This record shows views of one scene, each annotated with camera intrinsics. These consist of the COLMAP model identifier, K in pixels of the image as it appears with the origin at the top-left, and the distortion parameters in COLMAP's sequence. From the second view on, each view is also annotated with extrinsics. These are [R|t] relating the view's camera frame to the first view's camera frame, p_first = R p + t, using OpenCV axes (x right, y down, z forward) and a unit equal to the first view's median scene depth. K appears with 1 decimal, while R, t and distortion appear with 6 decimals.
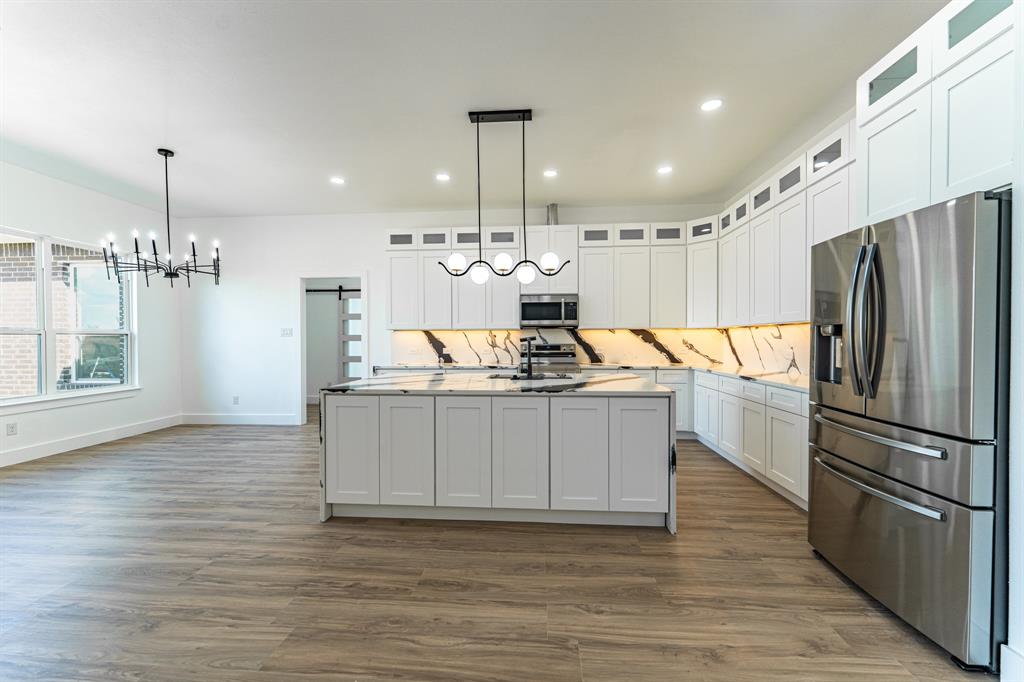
lens RADIAL K [[415.6, 0, 516.7], [0, 415.6, 343.4], [0, 0, 1]] dist [0.002597, 0.000337]
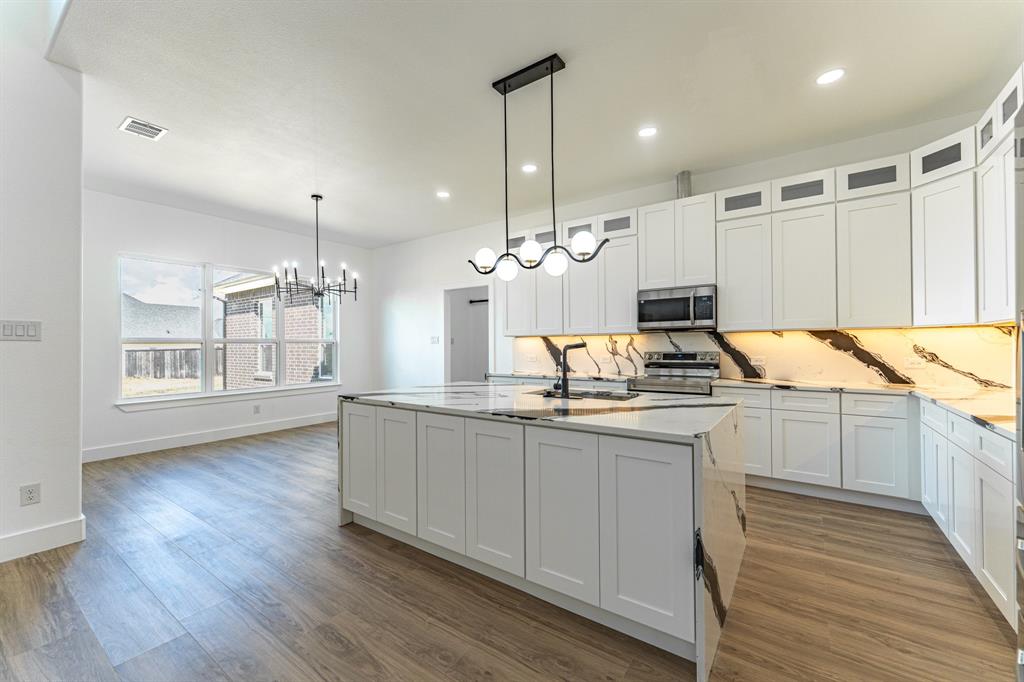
lens RADIAL K [[415.6, 0, 511.7], [0, 415.6, 342.7], [0, 0, 1]] dist [0.002597, 0.000337]
pose [[0.854319, -0.006332, -0.519710, 0.217846], [-0.002027, 0.999878, -0.015514, -0.002704], [0.519744, 0.014307, 0.854202, 0.174309]]
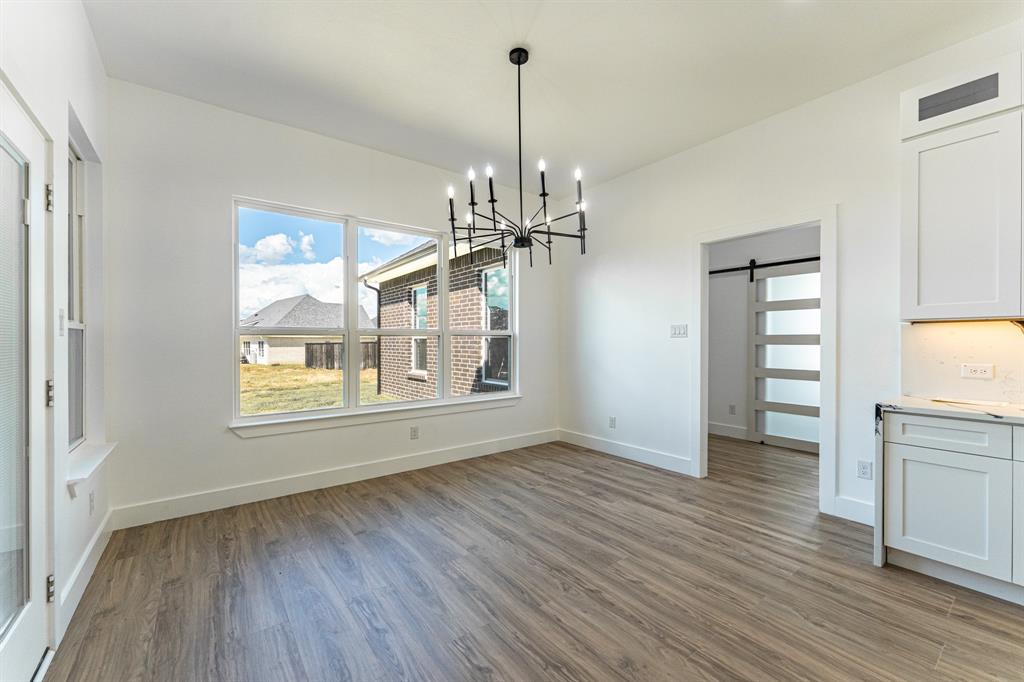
lens RADIAL K [[415.6, 0, 504.7], [0, 415.6, 343.6], [0, 0, 1]] dist [0.002597, 0.000337]
pose [[0.648451, 0.006634, -0.761228, -0.255053], [-0.010285, 0.999947, -0.000046, -0.004493], [0.761187, 0.007859, 0.648484, 0.403063]]
